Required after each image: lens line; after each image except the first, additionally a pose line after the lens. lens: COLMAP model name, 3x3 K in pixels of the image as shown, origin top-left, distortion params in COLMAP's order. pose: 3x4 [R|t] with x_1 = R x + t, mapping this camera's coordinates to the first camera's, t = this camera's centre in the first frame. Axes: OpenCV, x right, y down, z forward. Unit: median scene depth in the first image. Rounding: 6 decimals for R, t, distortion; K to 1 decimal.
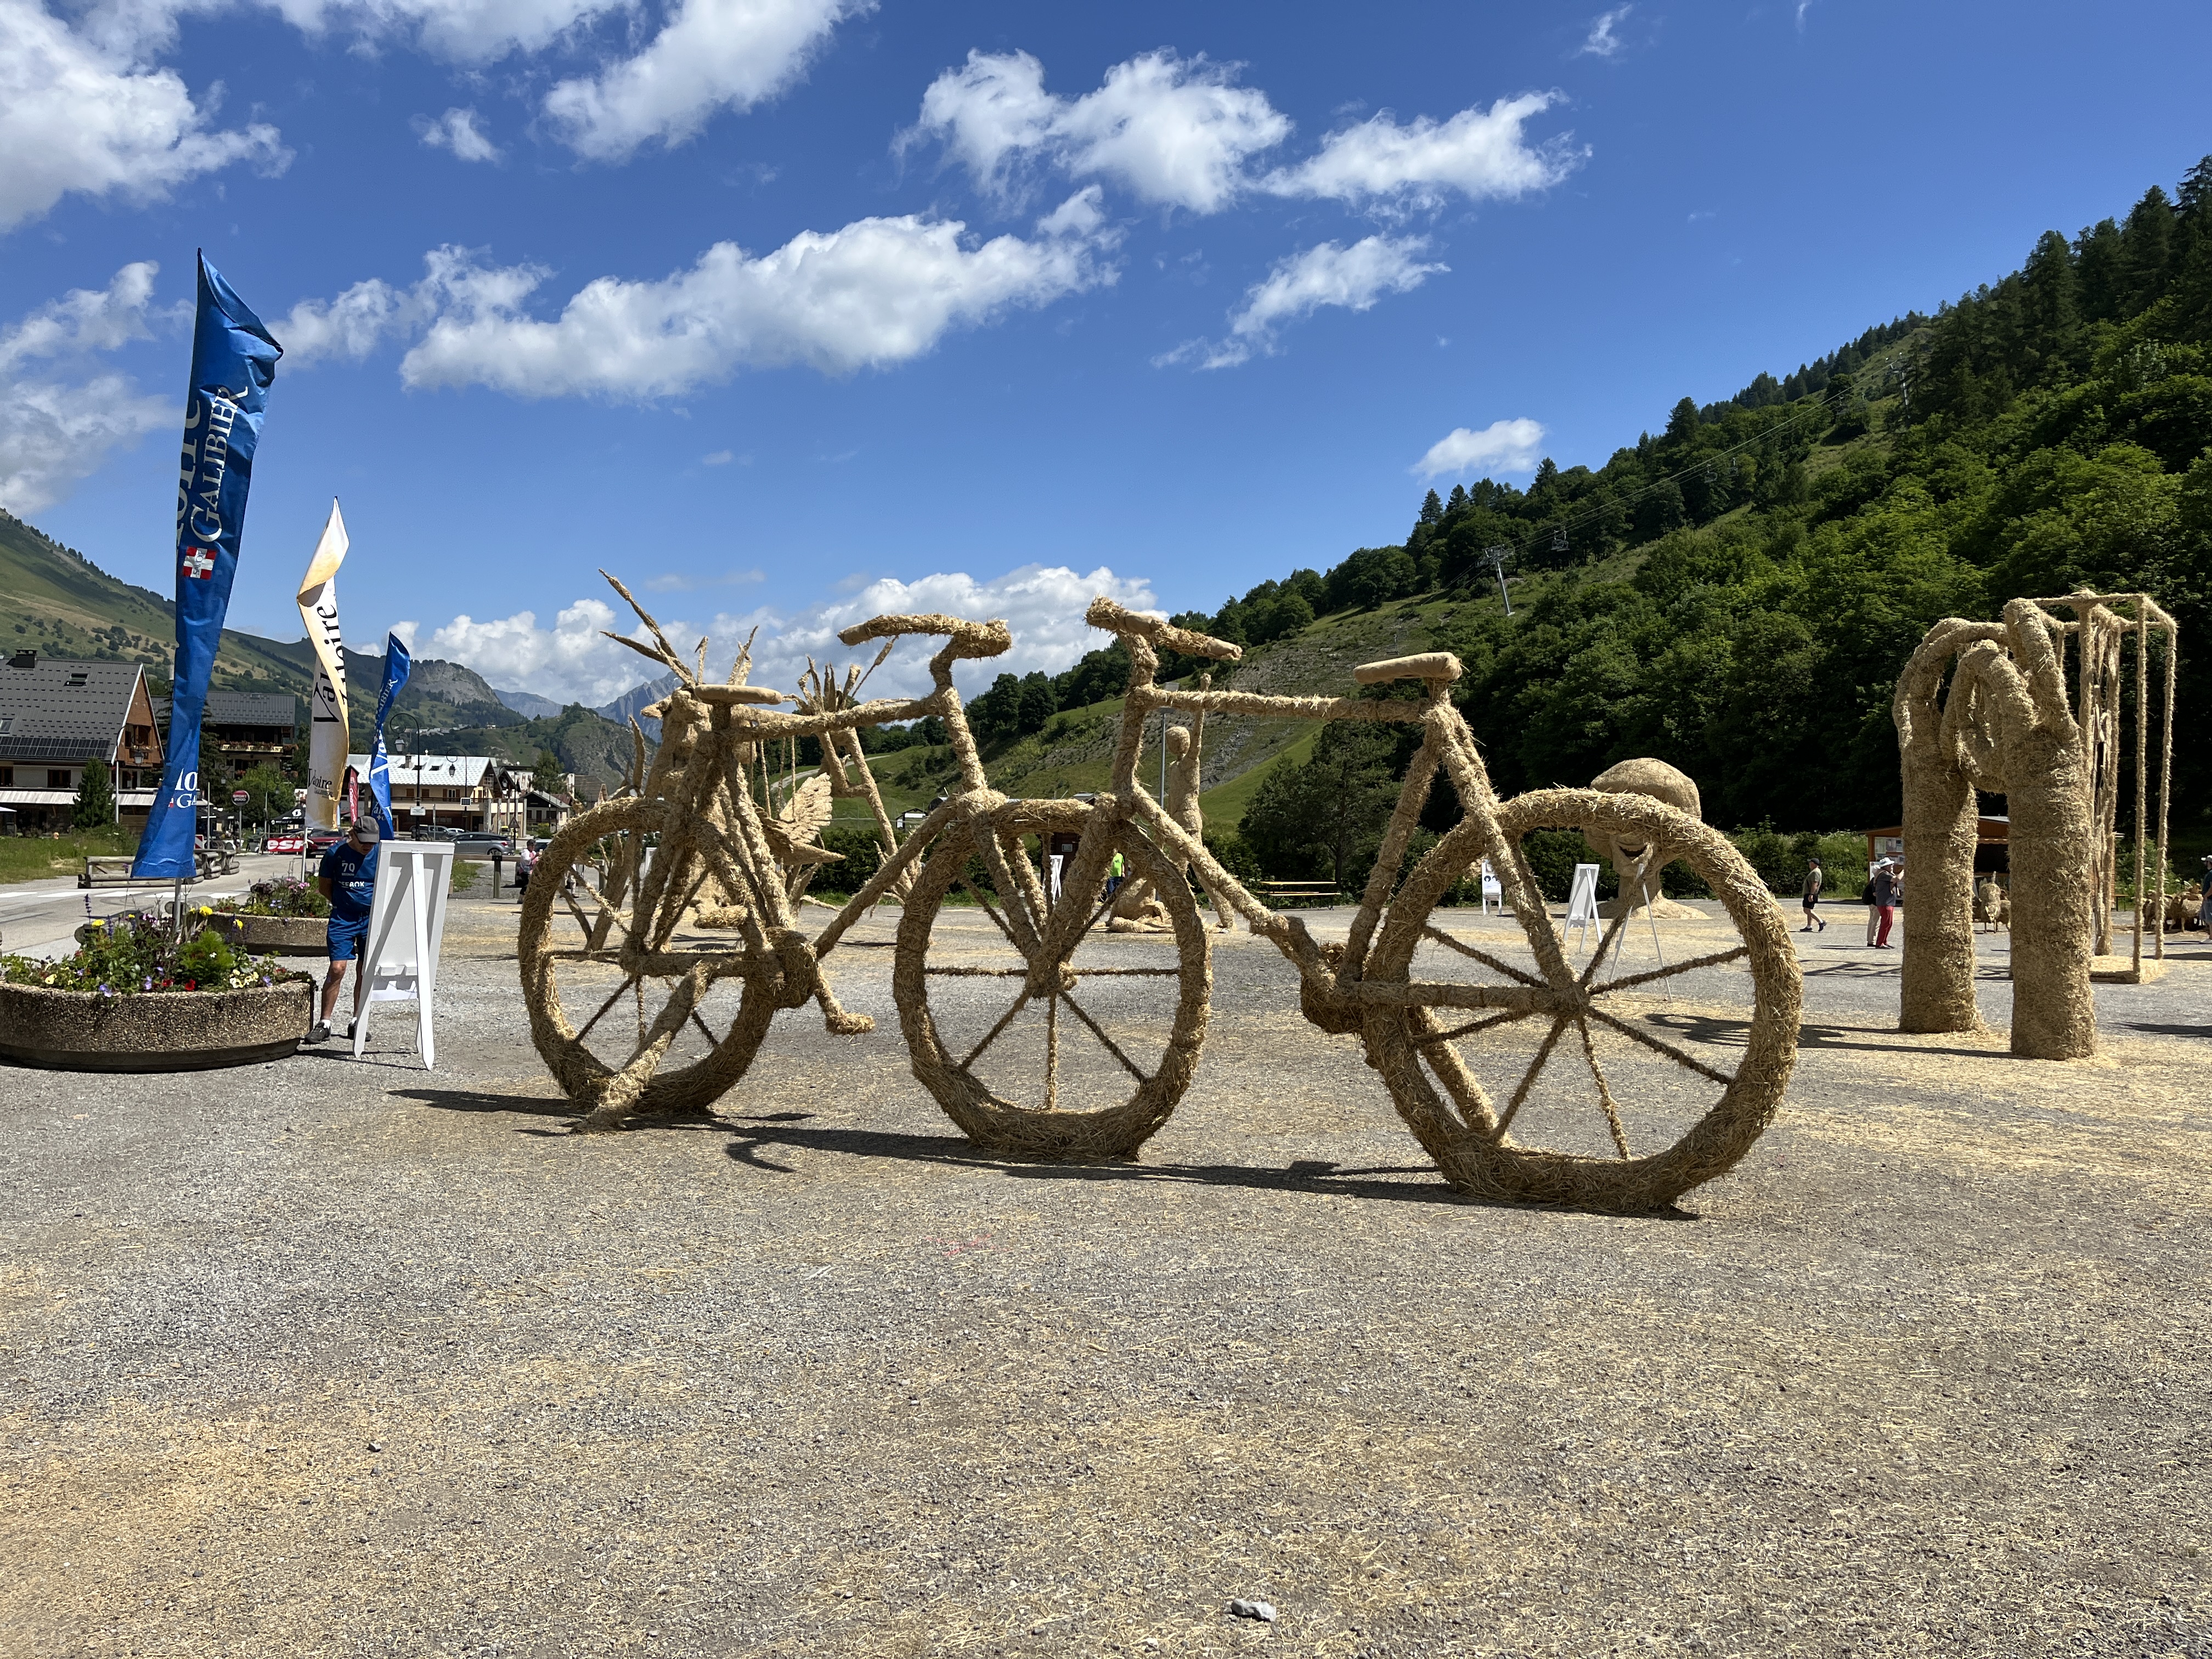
lens RADIAL K [[1775.0, 0, 1106.0], [0, 1775.0, 829.5], [0, 0, 1]] dist [0.031030, -0.007042]
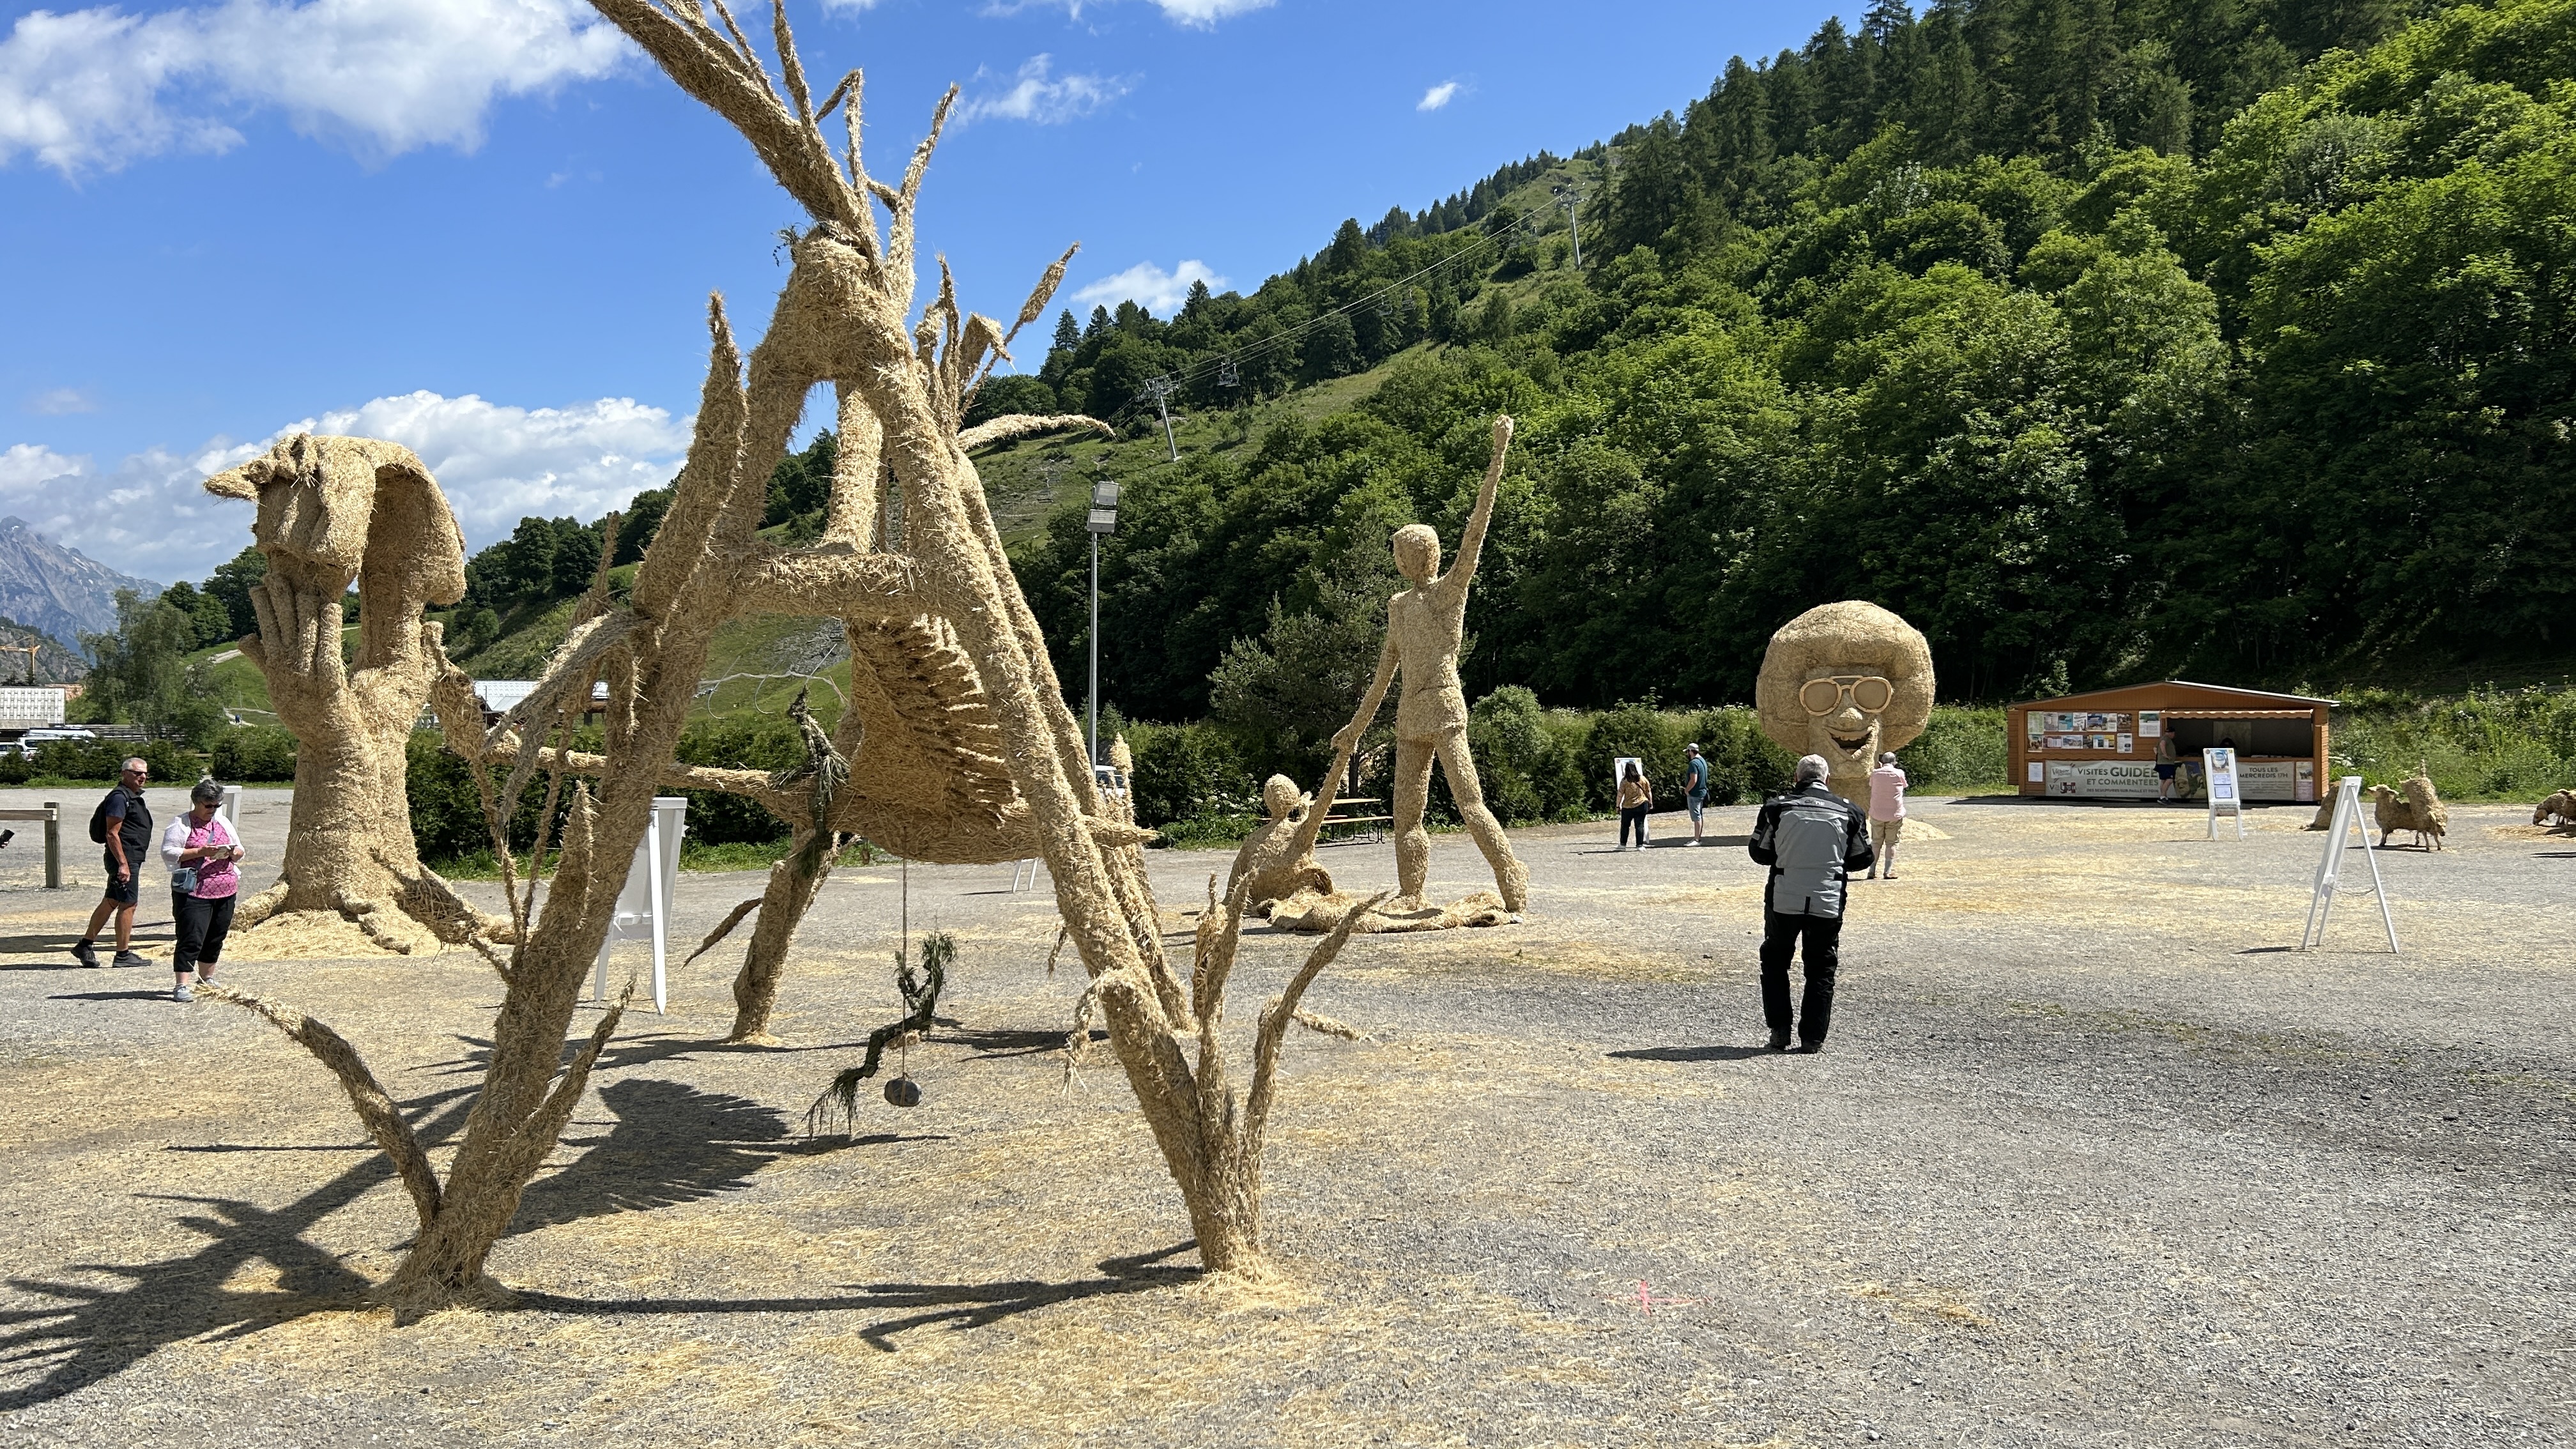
lens RADIAL K [[1945.3, 0, 1288.0], [0, 1945.3, 724.5], [0, 0, 1]] dist [0.129197, -0.251981]
pose [[0.941619, -0.021200, 0.336011, -0.087542], [0.019128, 0.999772, 0.009474, -0.002786], [-0.336136, -0.002494, 0.941810, 0.223759]]
